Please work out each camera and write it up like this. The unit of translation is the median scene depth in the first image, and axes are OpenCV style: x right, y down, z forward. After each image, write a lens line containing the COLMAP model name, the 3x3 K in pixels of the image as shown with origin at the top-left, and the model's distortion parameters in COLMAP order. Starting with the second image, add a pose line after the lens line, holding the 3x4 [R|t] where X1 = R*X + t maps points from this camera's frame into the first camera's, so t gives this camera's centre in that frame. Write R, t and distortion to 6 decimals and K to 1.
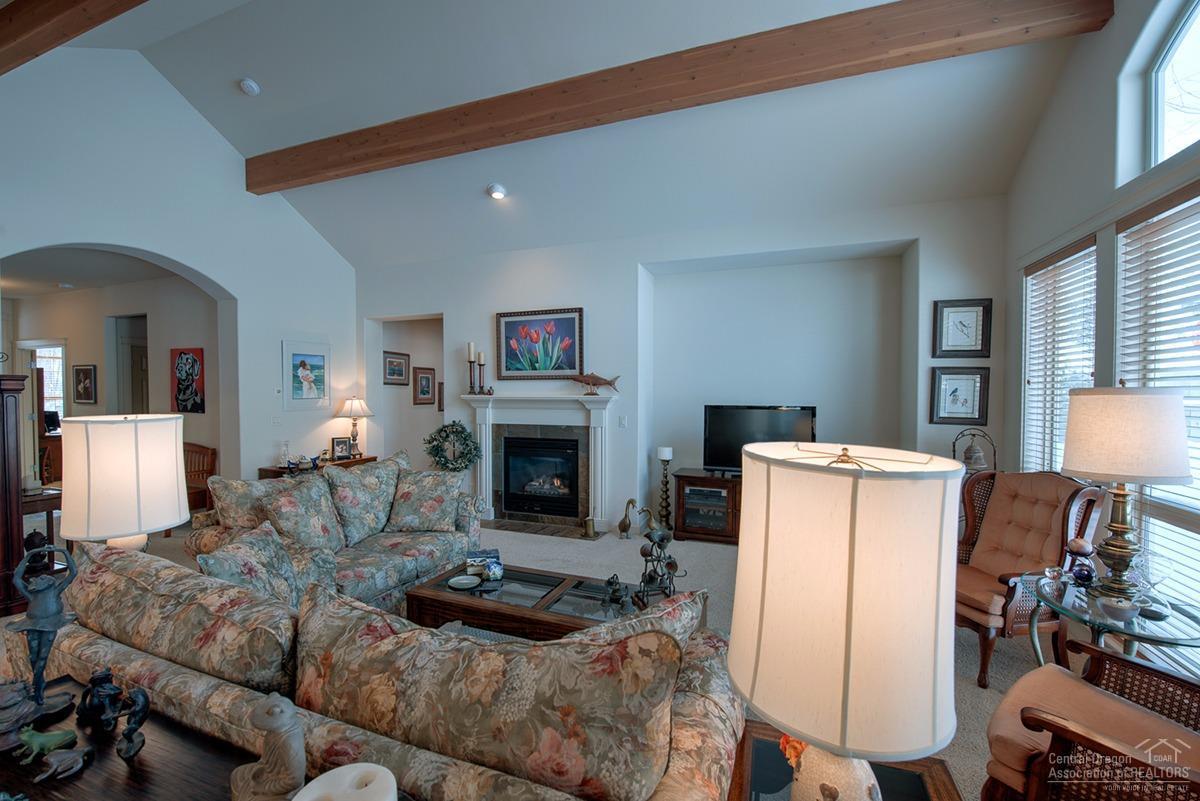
lens RADIAL K [[486.3, 0, 597.0], [0, 486.3, 408.5], [0, 0, 1]] dist [-0.023227, 0.000293]
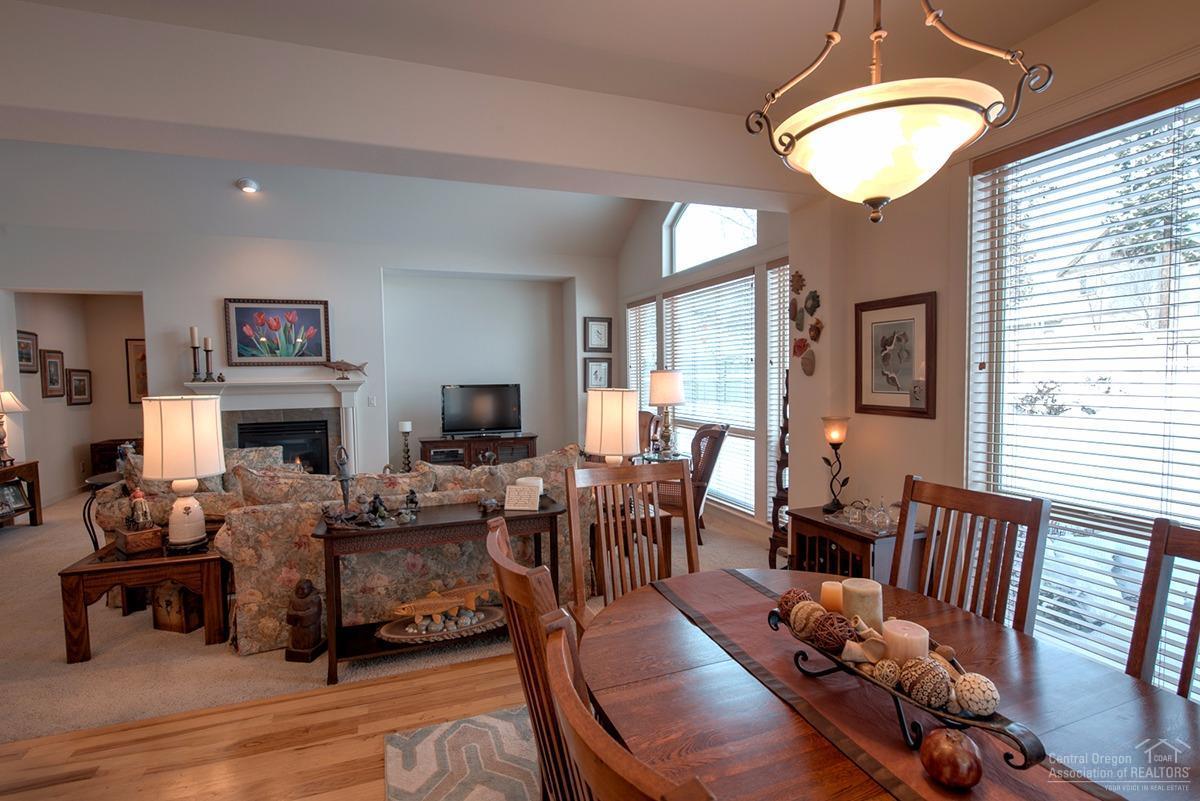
lens RADIAL K [[577.1, 0, 601.5], [0, 577.1, 419.3], [0, 0, 1]] dist [-0.018737, -0.000985]
pose [[0.753606, -0.063033, 0.654297, -0.431740], [0.036691, 0.997874, 0.053873, 0.014999], [-0.656301, -0.016592, 0.754317, -0.404322]]
